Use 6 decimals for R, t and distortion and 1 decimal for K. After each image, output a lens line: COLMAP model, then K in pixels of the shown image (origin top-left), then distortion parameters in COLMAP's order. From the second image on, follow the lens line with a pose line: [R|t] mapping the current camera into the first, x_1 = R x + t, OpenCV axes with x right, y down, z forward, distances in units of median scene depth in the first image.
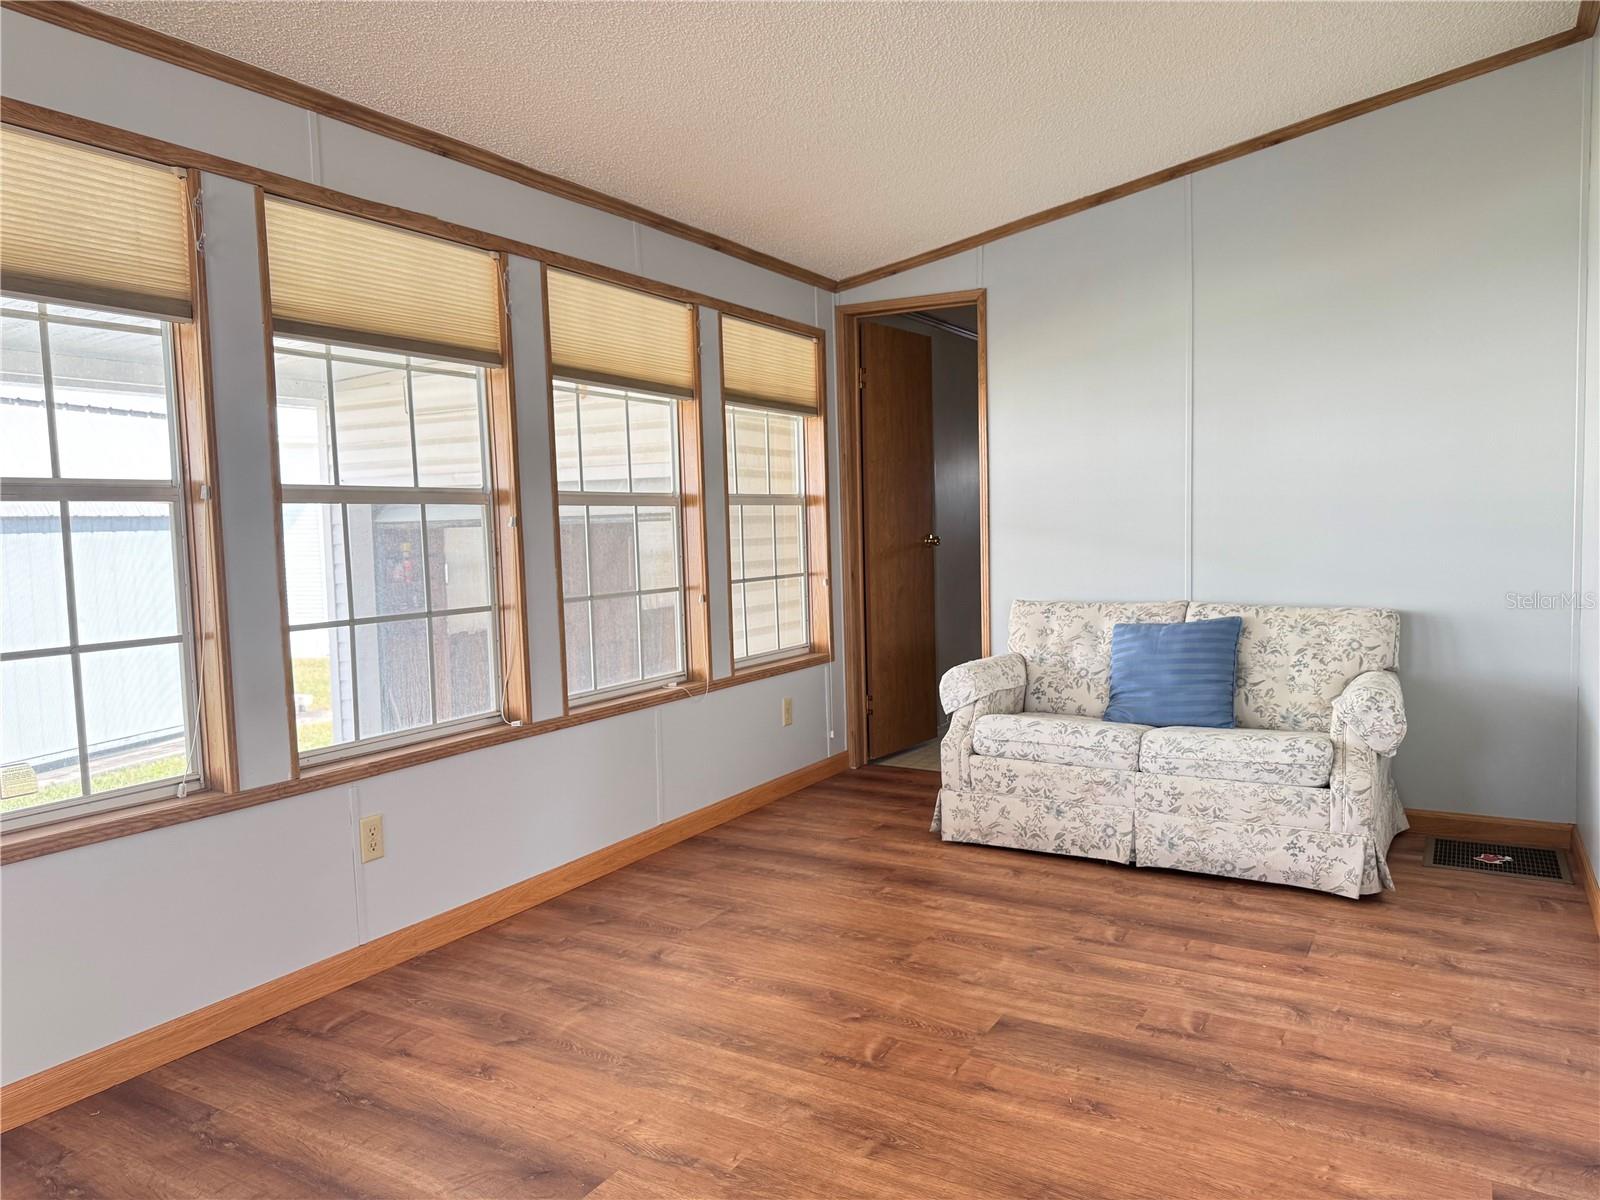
lens RADIAL K [[1126.7, 0, 800.0], [0, 1126.7, 600.0], [0, 0, 1]] dist [-0.000526, -0.001493]
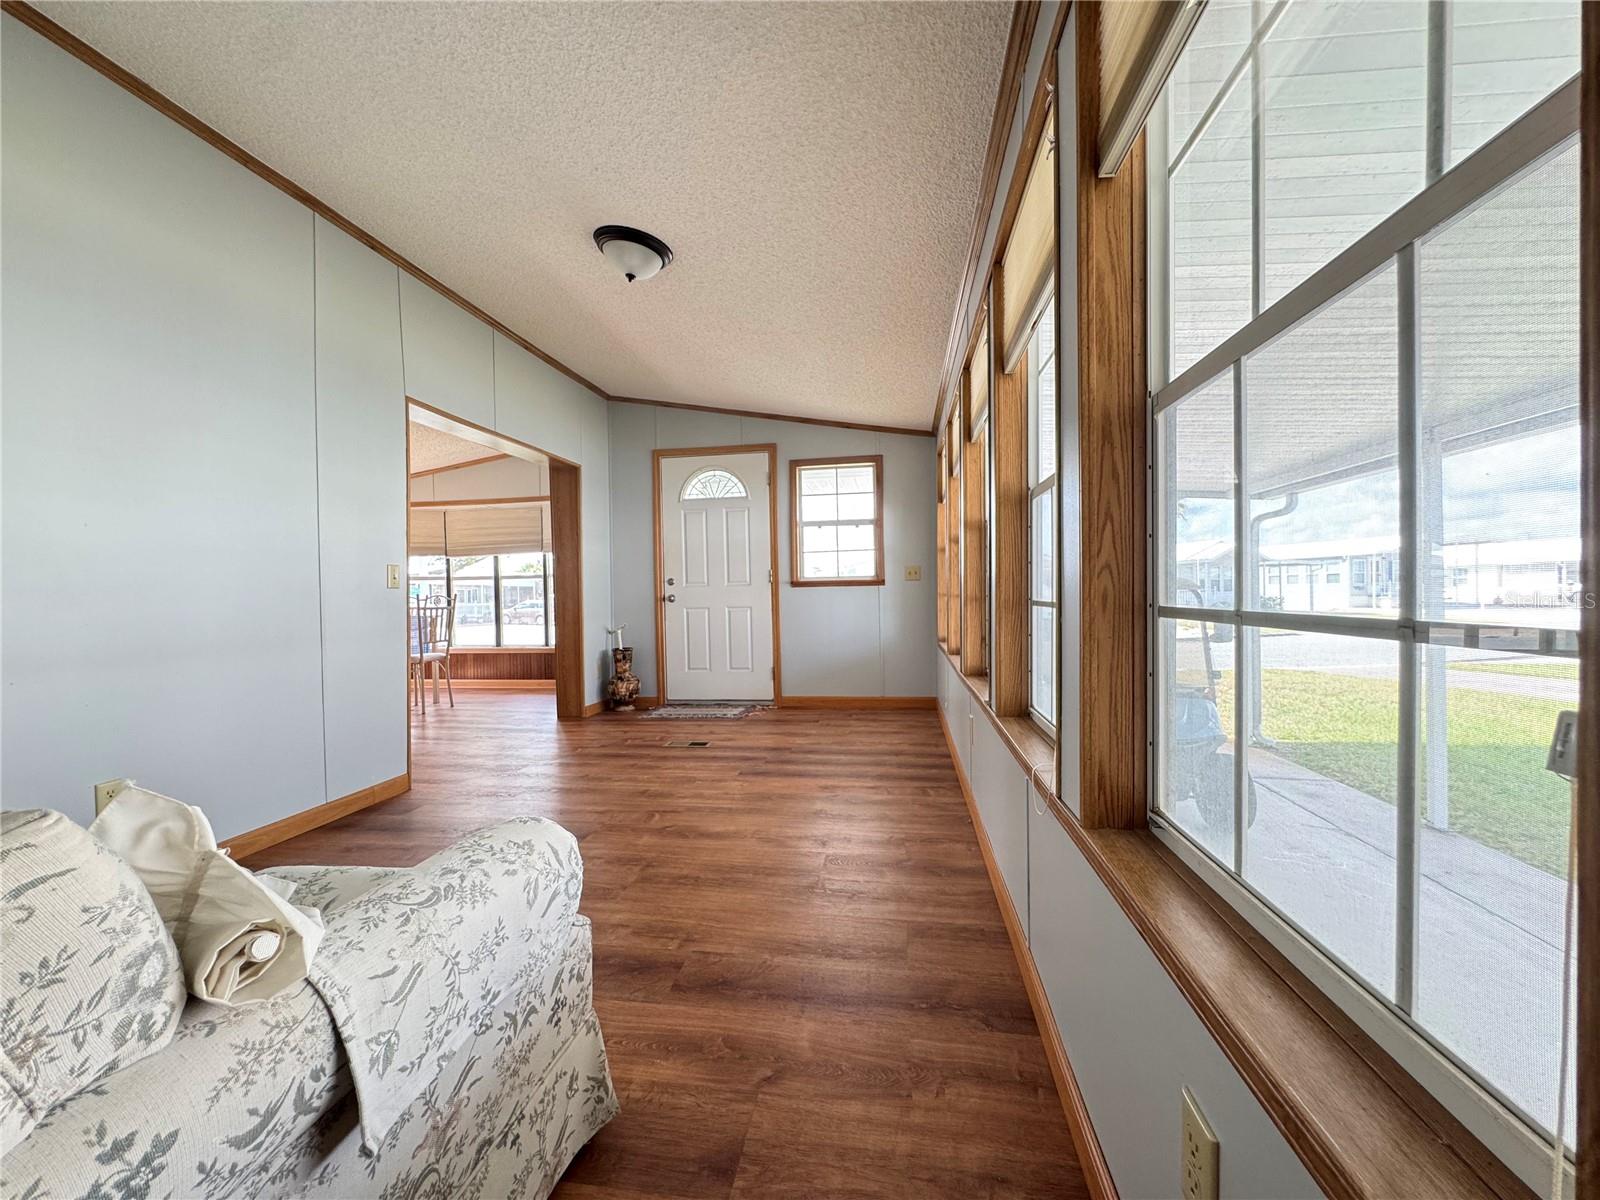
lens RADIAL K [[642.6, 0, 800.0], [0, 642.6, 600.0], [0, 0, 1]] dist [-0.004320, 0.000218]
pose [[-0.929467, 0.048560, -0.365695, 0.187587], [0.018277, 0.996143, 0.085822, -0.061200], [0.368452, 0.073085, -0.926769, 1.779765]]
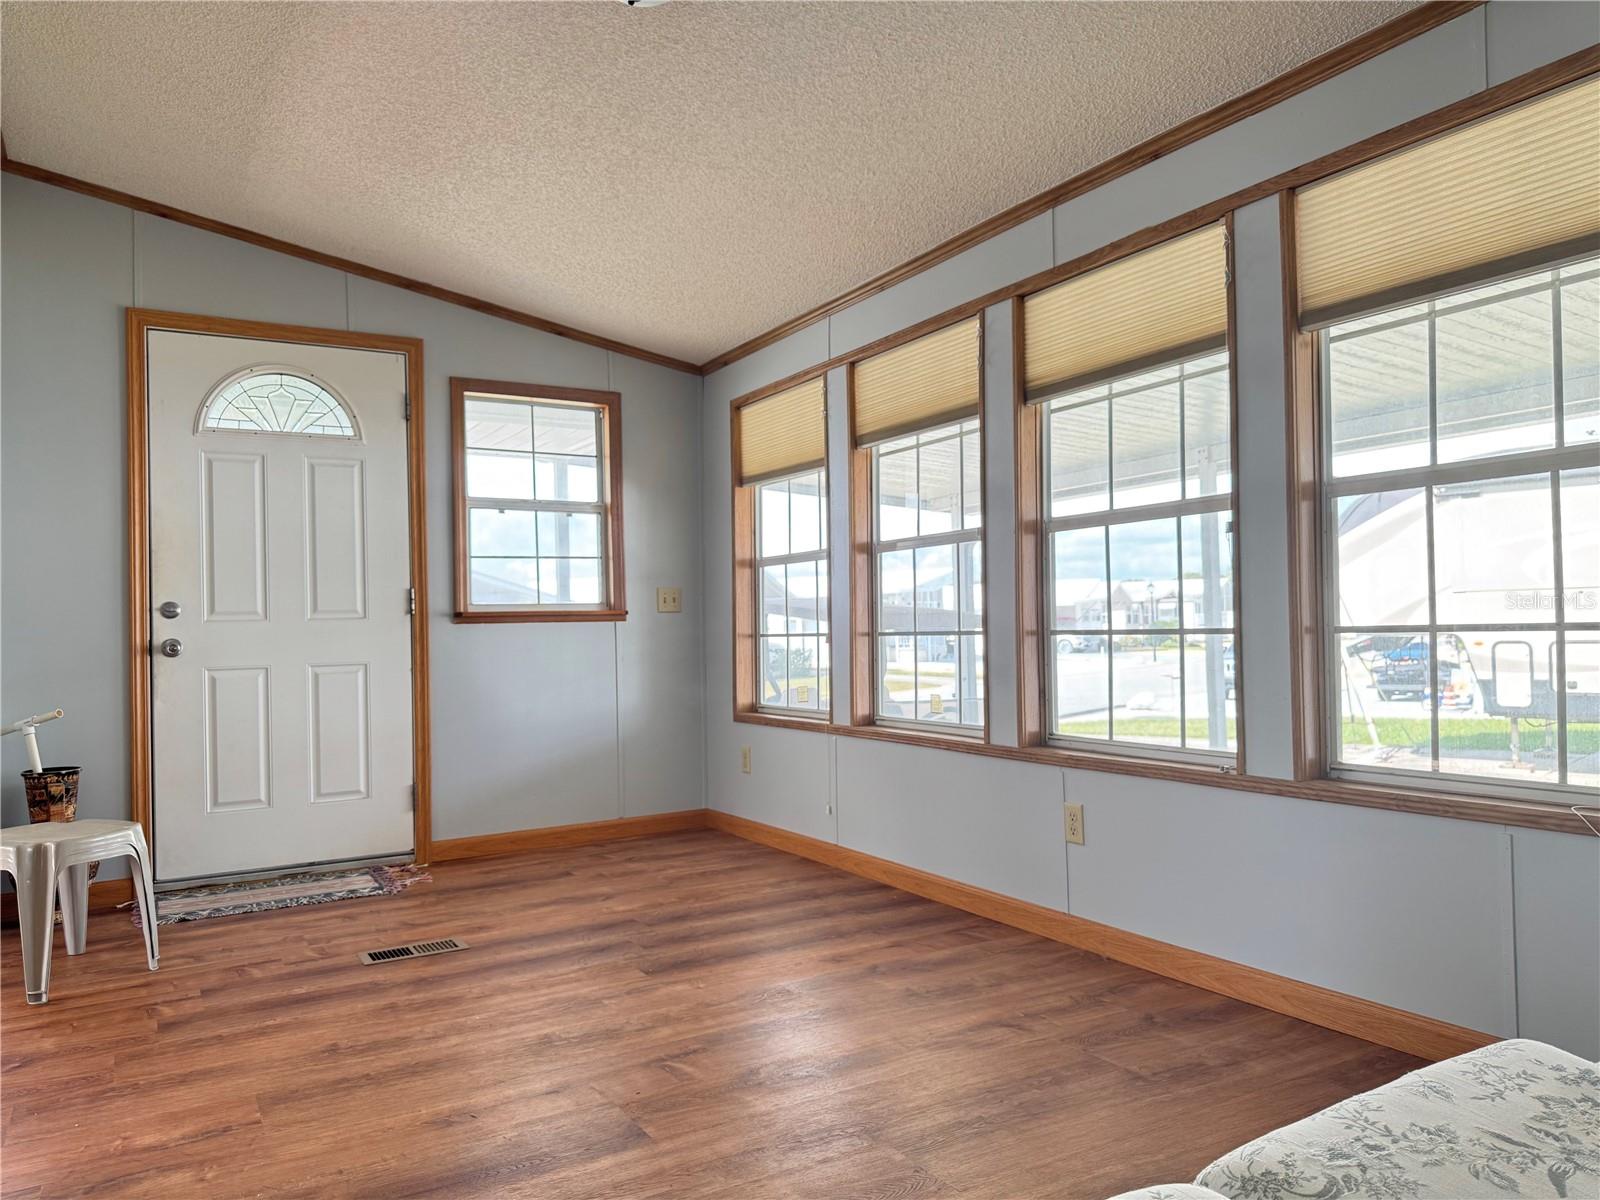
lens RADIAL K [[1136.4, 0, 806.1], [0, 1136.4, 595.0], [0, 0, 1]] dist [0.023860, -0.002686]
pose [[-0.480103, 0.010403, -0.877150, 0.751388], [-0.026421, 0.999305, 0.026313, -0.039651], [0.876814, 0.035808, -0.479495, 1.318442]]
